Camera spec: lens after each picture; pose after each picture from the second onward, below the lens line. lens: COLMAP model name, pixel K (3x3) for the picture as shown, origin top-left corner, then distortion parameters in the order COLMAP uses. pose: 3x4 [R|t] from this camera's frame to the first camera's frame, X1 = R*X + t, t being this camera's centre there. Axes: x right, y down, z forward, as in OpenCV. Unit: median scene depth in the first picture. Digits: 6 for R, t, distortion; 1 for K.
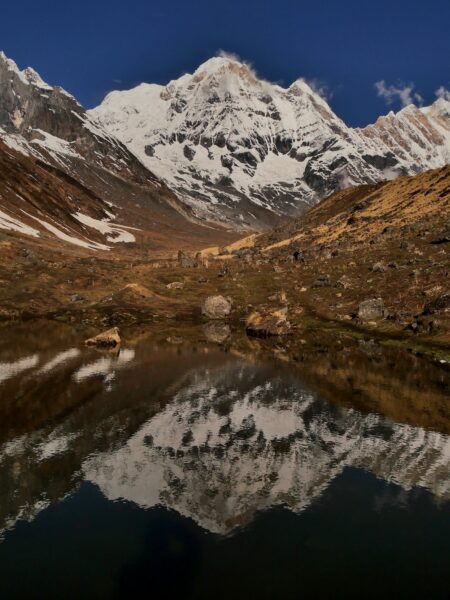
lens RADIAL K [[509.9, 0, 225.0], [0, 509.9, 300.0], [0, 0, 1]] dist [-0.031903, 0.001411]
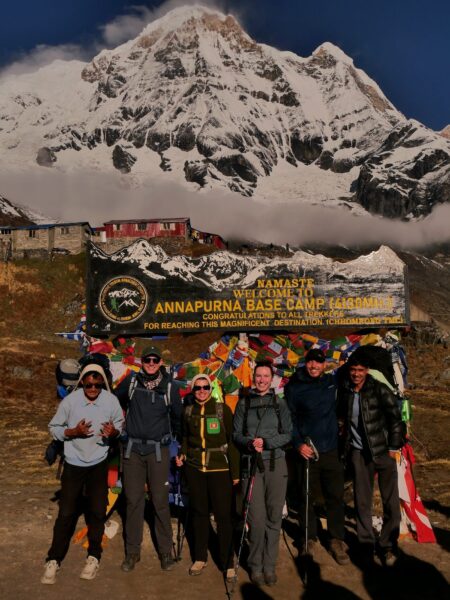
lens RADIAL K [[753.2, 0, 225.0], [0, 753.2, 300.0], [0, 0, 1]] dist [0.006512, 0.005590]
pose [[0.999724, -0.016130, 0.017065, 0.014800], [0.018534, 0.988261, -0.151645, -0.031826], [-0.014418, 0.151919, 0.988288, 0.251219]]
